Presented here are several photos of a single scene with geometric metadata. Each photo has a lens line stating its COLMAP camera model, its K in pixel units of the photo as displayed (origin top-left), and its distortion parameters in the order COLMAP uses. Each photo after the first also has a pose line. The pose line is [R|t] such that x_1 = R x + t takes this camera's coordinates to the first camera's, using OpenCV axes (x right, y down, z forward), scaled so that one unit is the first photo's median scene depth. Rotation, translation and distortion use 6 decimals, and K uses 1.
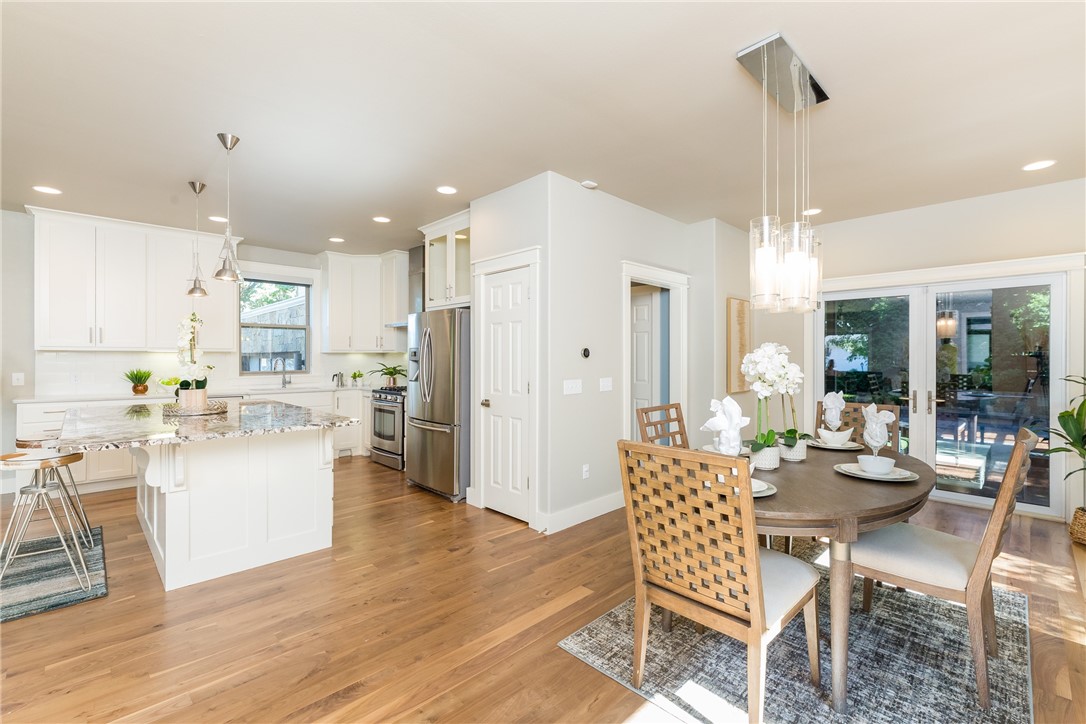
lens RADIAL K [[479.8, 0, 552.4], [0, 479.8, 351.2], [0, 0, 1]] dist [-0.001639, -0.000331]
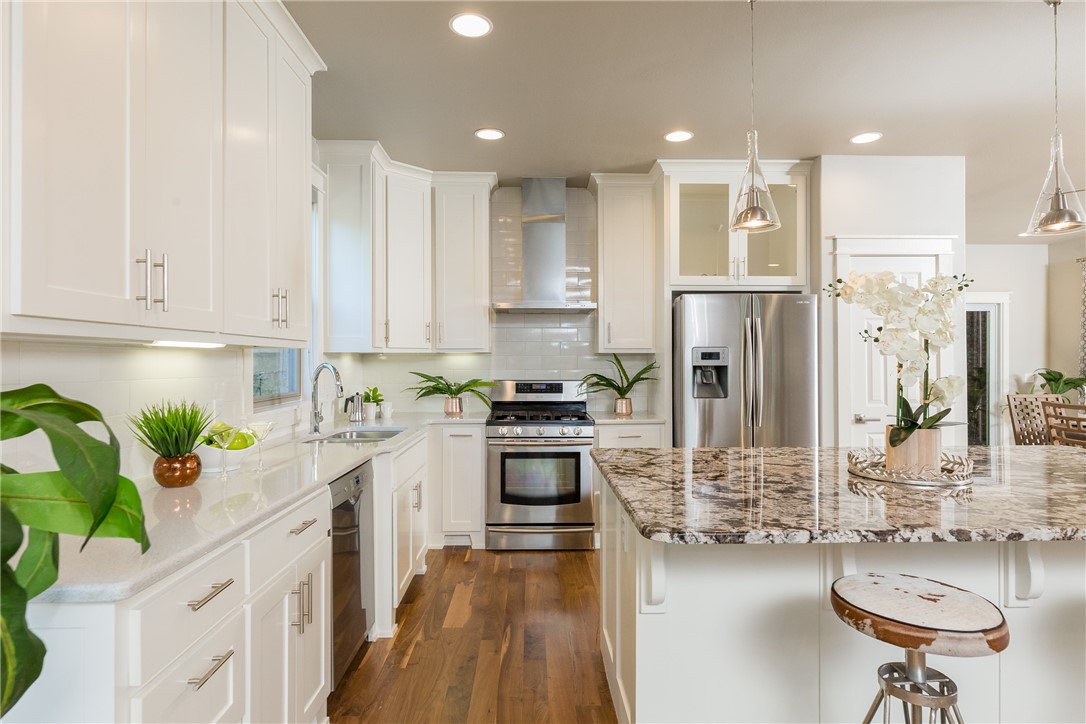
lens RADIAL K [[585.3, 0, 553.7], [0, 585.3, 357.6], [0, 0, 1]] dist [-0.000460, -0.000070]
pose [[0.683864, 0.002326, 0.729606, -1.169180], [-0.006490, 0.999975, 0.002896, 0.007405], [-0.729581, -0.006716, 0.683862, 0.701267]]
